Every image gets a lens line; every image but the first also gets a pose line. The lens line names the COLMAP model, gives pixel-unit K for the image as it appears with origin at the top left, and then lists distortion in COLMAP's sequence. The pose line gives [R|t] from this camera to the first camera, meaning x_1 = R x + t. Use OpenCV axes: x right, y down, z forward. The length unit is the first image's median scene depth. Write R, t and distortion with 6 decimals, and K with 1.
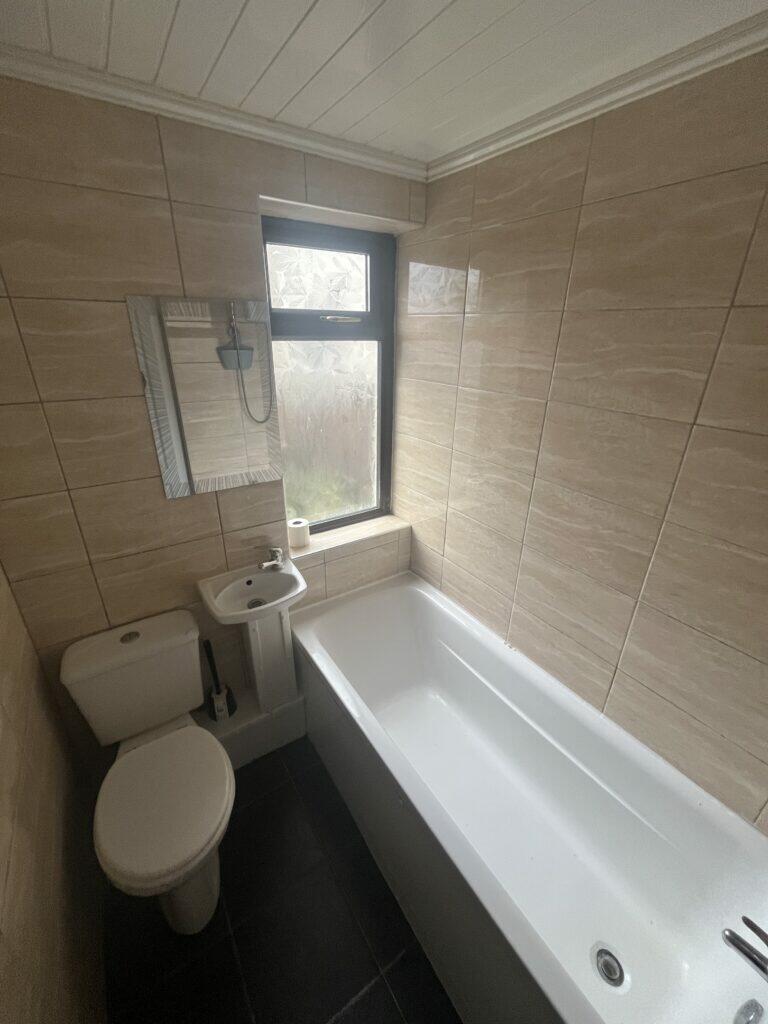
lens RADIAL K [[414.8, 0, 385.6], [0, 414.8, 513.4], [0, 0, 1]] dist [-0.002960, -0.000284]
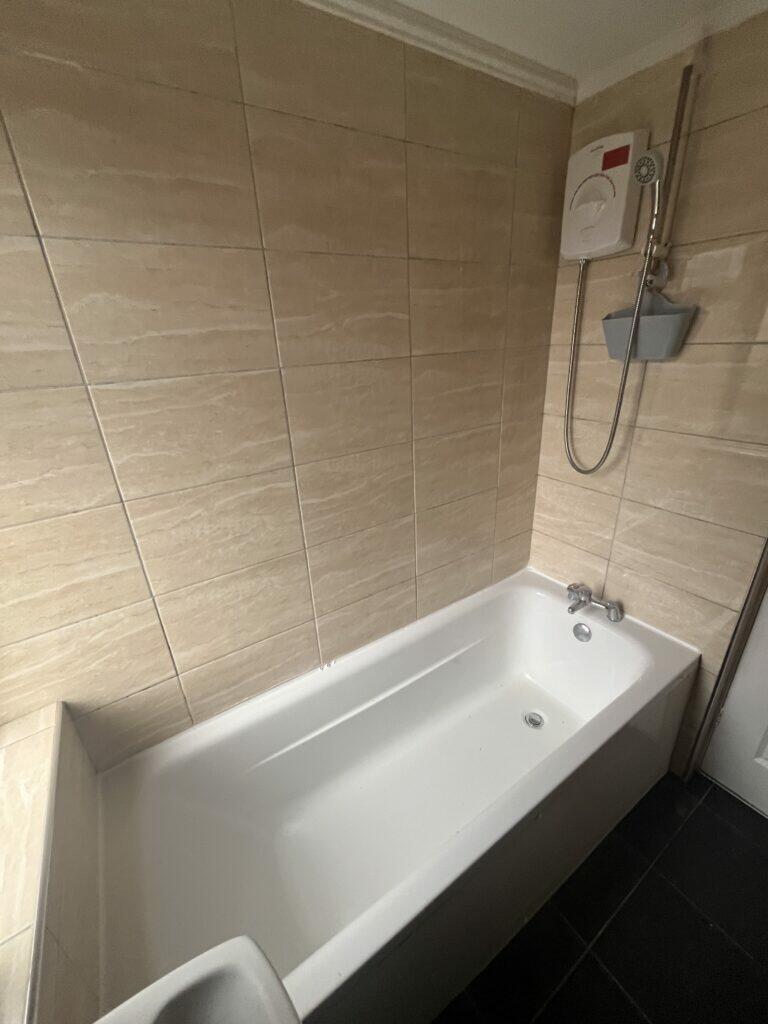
lens RADIAL K [[414.8, 0, 385.6], [0, 414.8, 509.2], [0, 0, 1]] dist [-0.002960, -0.000284]
pose [[0.005264, -0.408288, 0.912838, -0.421698], [0.445906, 0.818030, 0.363311, -0.240403], [-0.895064, 0.405128, 0.186364, 0.751801]]
